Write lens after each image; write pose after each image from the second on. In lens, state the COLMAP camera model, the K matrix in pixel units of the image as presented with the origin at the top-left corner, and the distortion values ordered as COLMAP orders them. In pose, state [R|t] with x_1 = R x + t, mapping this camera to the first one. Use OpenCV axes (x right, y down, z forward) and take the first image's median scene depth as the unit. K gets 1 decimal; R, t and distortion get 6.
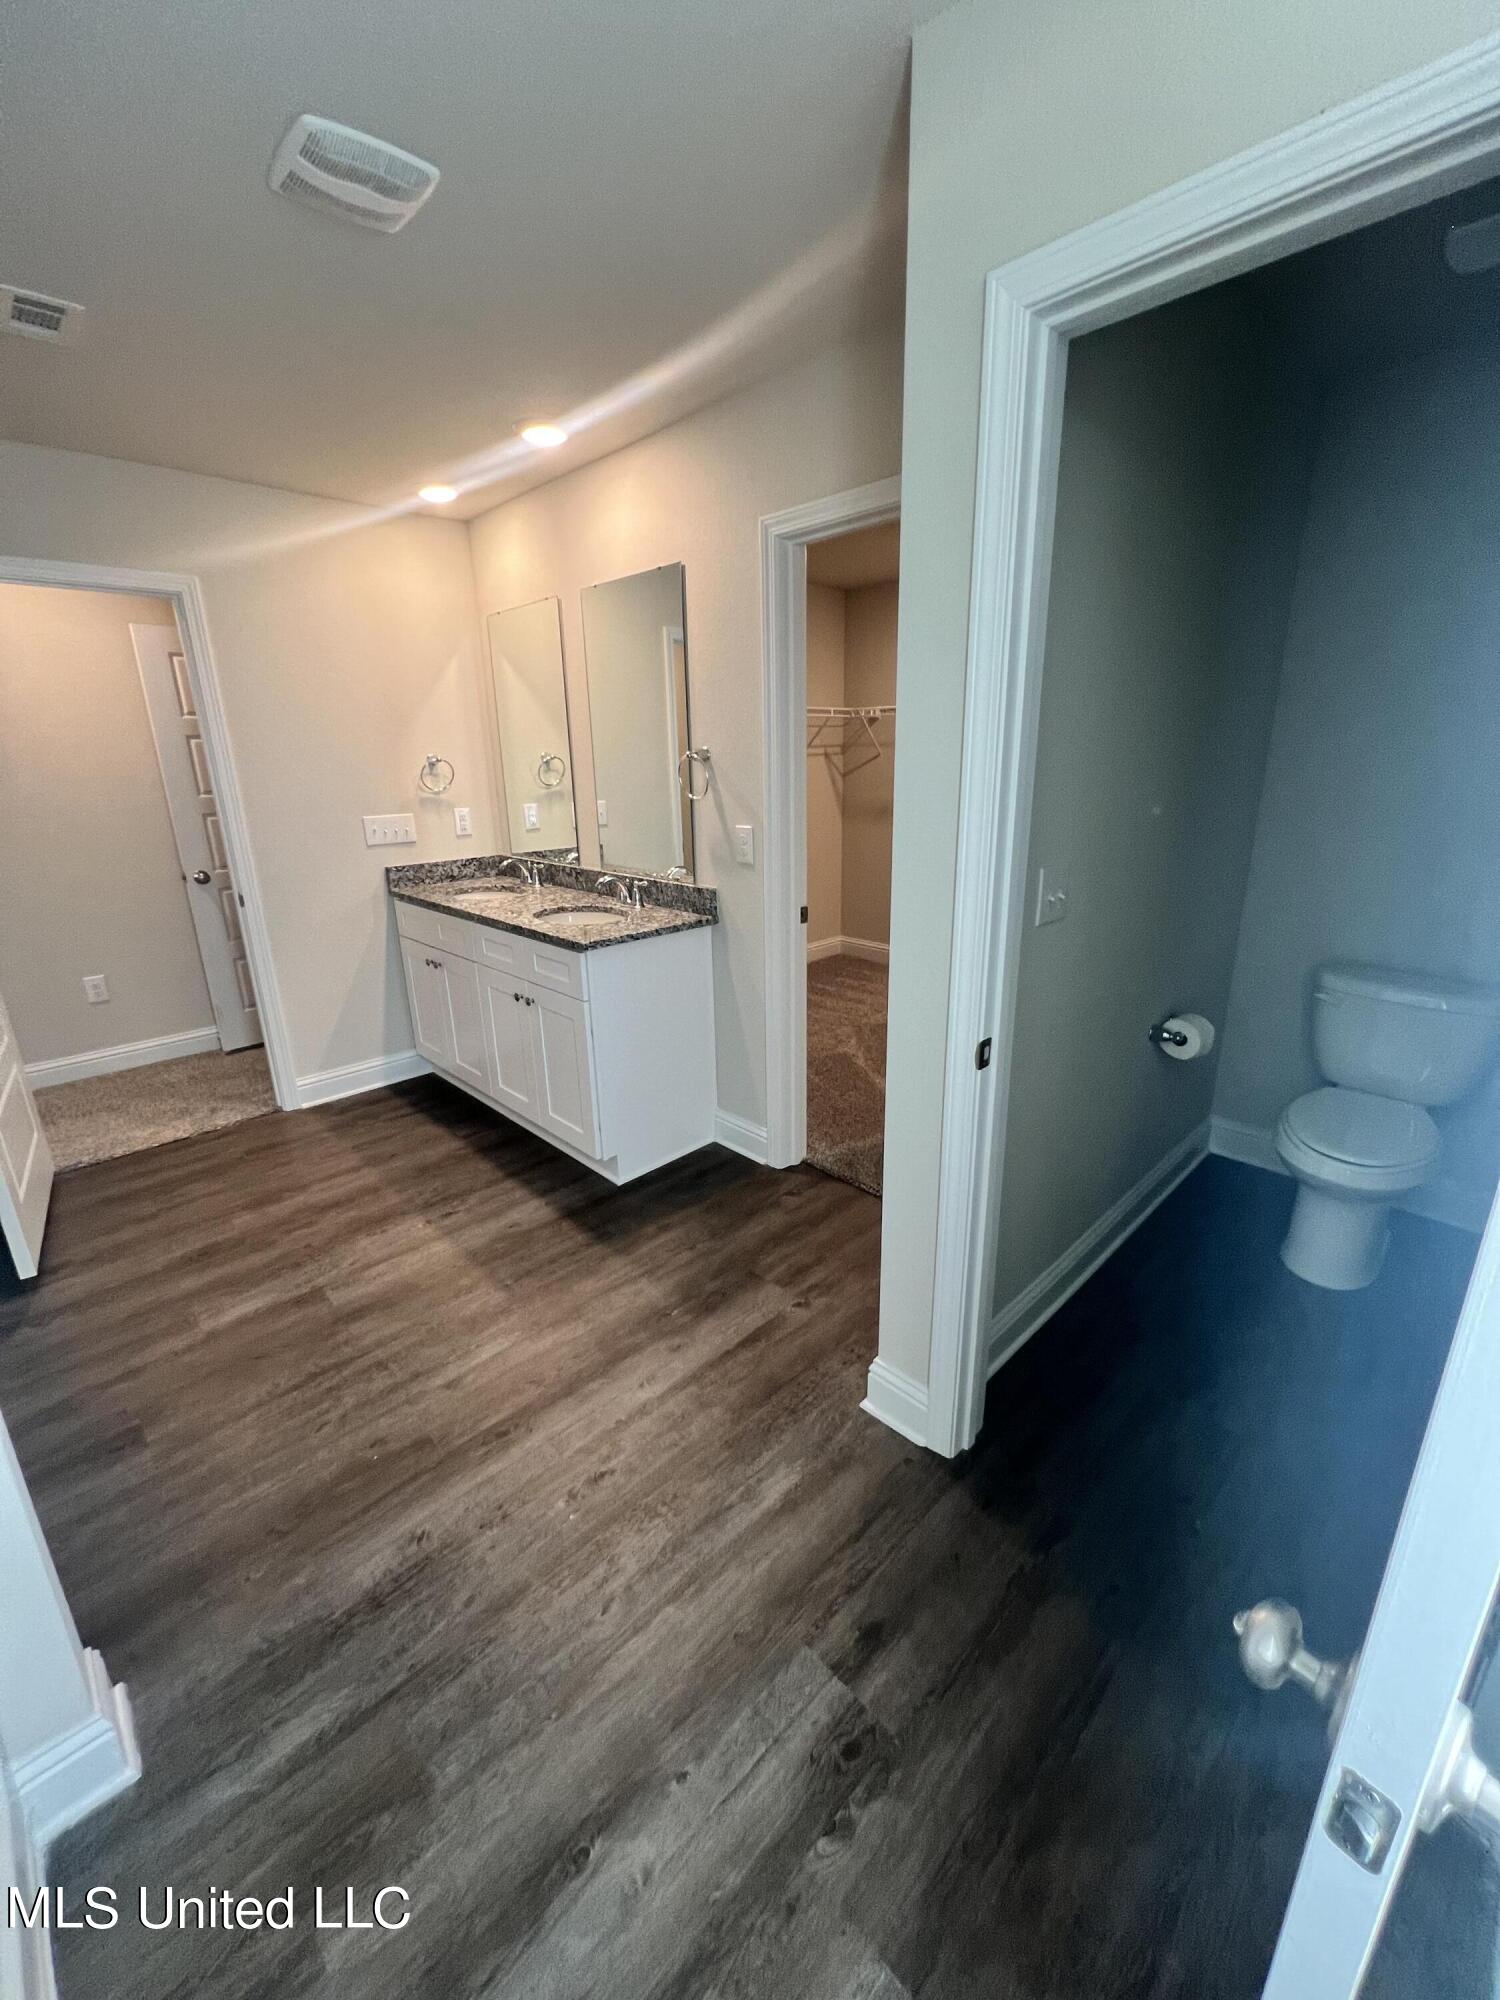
lens RADIAL K [[800.0, 0, 750.9], [0, 800.0, 995.7], [0, 0, 1]] dist [-0.003985, 0.001505]
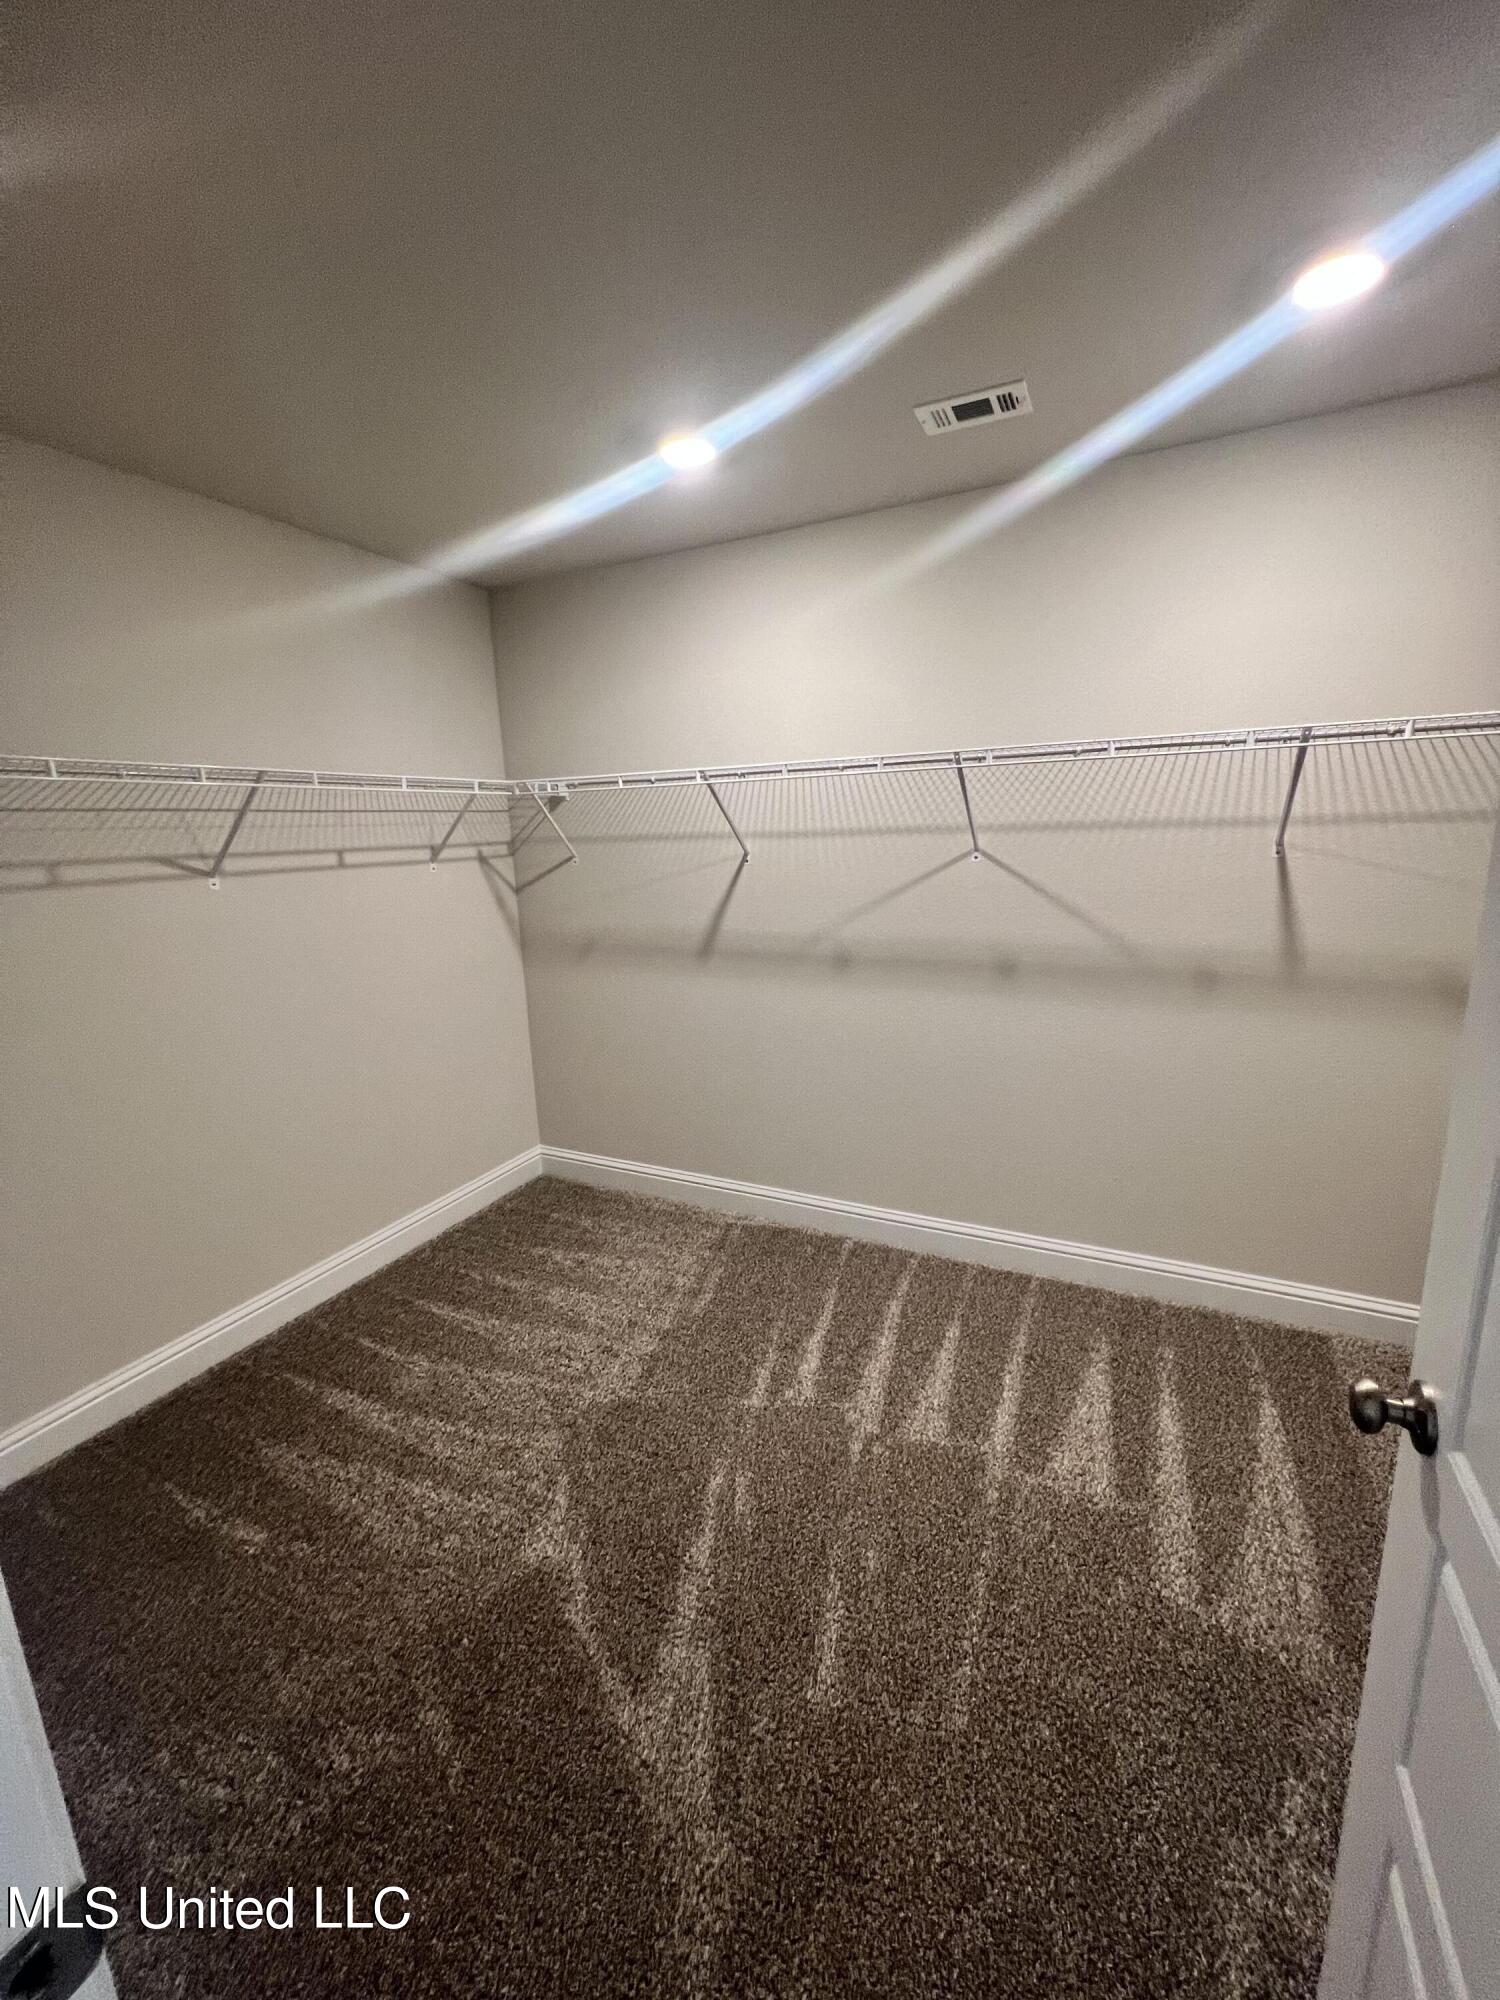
lens RADIAL K [[800.0, 0, 750.9], [0, 800.0, 995.7], [0, 0, 1]] dist [-0.003985, 0.001505]
pose [[0.940192, -0.080460, 0.331007, 0.169414], [0.113086, 0.990320, -0.080483, -0.285020], [-0.321327, 0.113102, 0.940190, 0.854731]]
